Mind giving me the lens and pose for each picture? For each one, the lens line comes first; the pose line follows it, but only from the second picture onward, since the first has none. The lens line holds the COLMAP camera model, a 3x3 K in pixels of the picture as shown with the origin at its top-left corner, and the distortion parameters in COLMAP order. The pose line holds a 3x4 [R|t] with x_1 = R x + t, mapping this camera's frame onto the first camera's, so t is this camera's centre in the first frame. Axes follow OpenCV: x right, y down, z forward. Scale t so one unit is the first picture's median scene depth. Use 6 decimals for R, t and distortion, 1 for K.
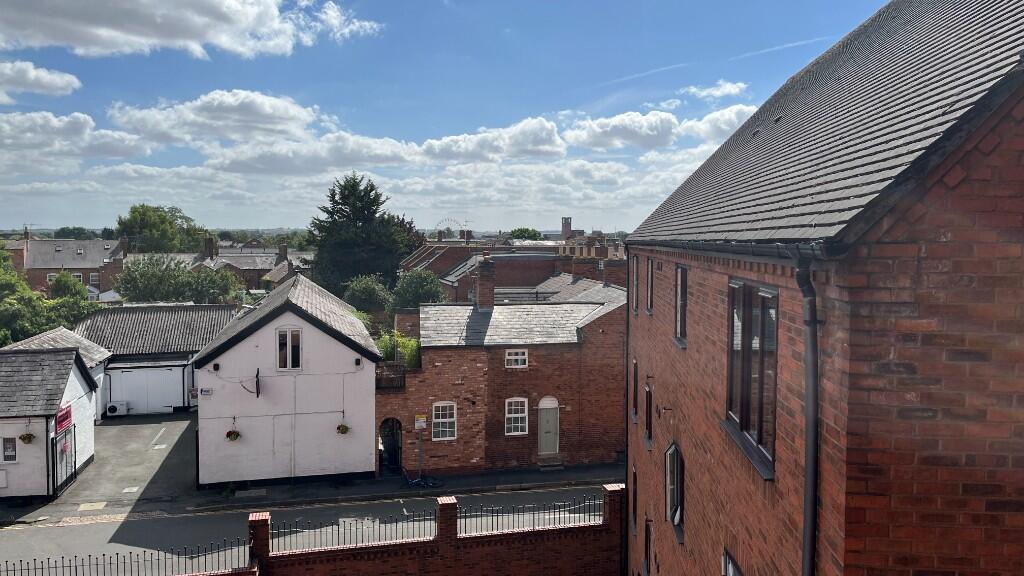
lens RADIAL K [[774.6, 0, 509.8], [0, 774.6, 286.3], [0, 0, 1]] dist [0.086036, -0.119772]
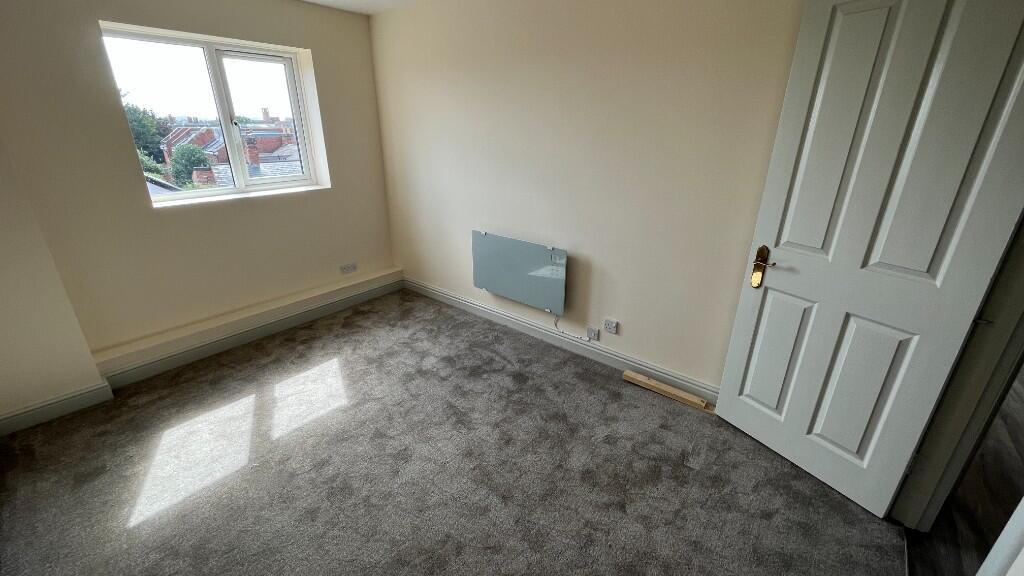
lens RADIAL K [[411.6, 0, 510.6], [0, 411.6, 285.2], [0, 0, 1]] dist [-0.002326, -0.000091]
pose [[0.837253, -0.198408, 0.509551, -0.080709], [0.031508, 0.947807, 0.317284, 0.009040], [-0.545908, -0.249592, 0.799805, -0.169857]]
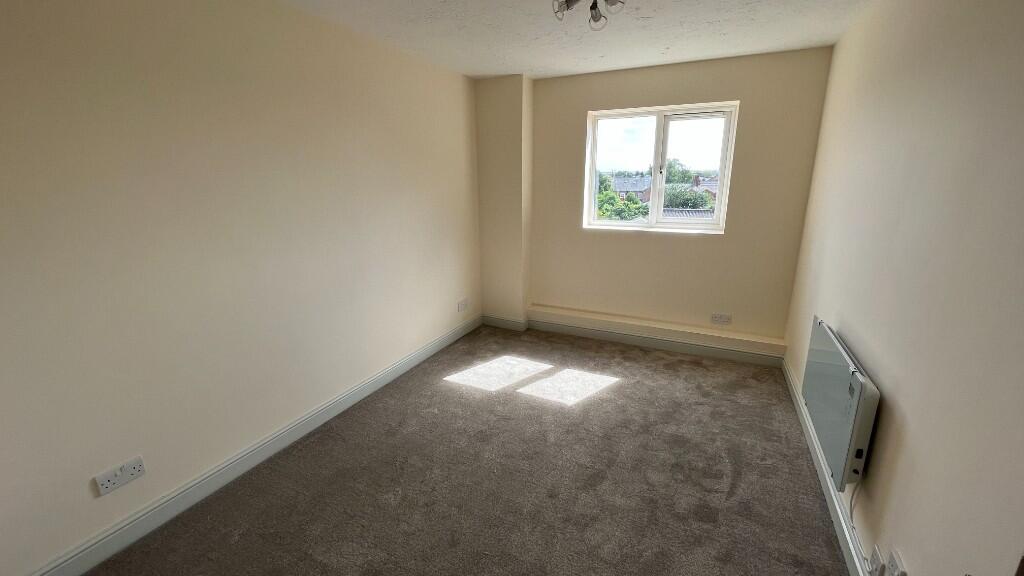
lens RADIAL K [[412.8, 0, 509.6], [0, 412.8, 282.4], [0, 0, 1]] dist [-0.002124, 0.000083]
pose [[0.724693, 0.161514, -0.669876, -0.024621], [-0.030860, 0.978774, 0.202607, 0.009938], [0.688381, -0.126155, 0.714295, -0.166347]]
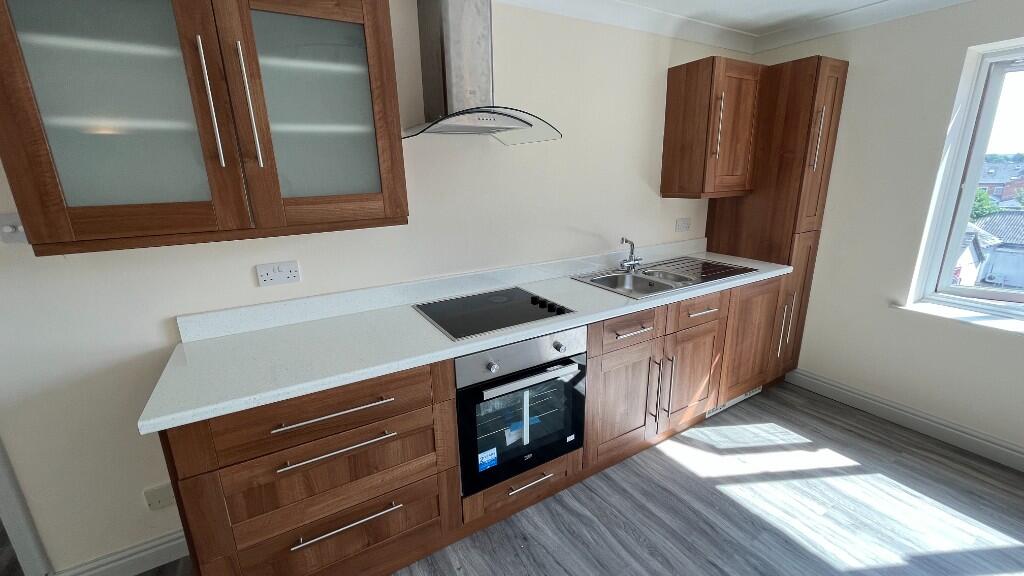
lens RADIAL K [[412.8, 0, 509.6], [0, 412.8, 282.4], [0, 0, 1]] dist [-0.002124, 0.000083]
pose [[0.225802, 0.242176, -0.943591, 0.049962], [-0.034426, 0.969986, 0.240712, 0.007159], [0.973565, -0.021869, 0.227362, -0.118689]]
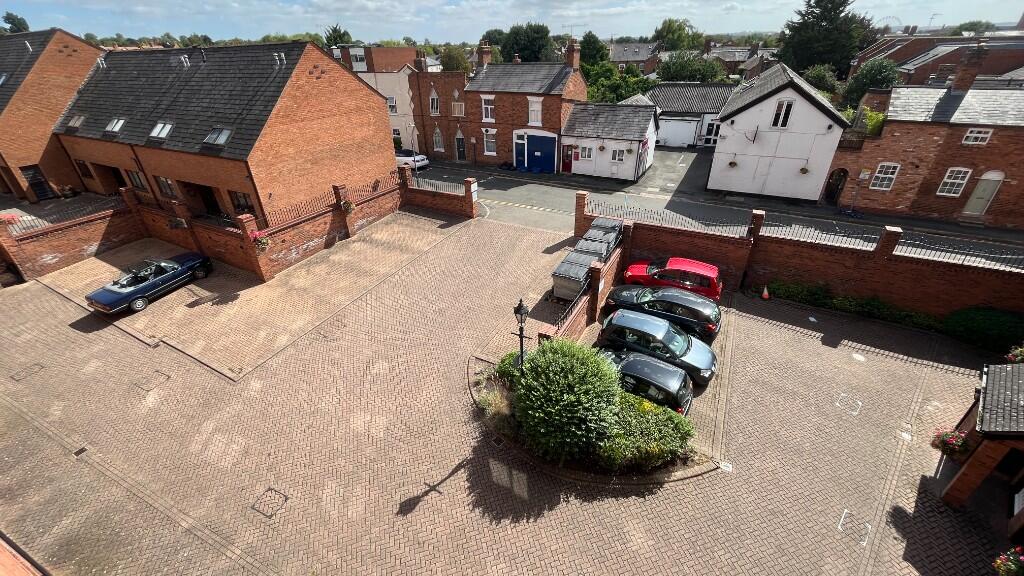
lens RADIAL K [[412.8, 0, 509.6], [0, 412.8, 282.4], [0, 0, 1]] dist [-0.002124, 0.000083]
pose [[0.739360, 0.314352, -0.595424, -0.080748], [-0.011839, 0.890256, 0.455307, 0.009185], [0.673207, -0.329587, 0.661941, -0.035522]]
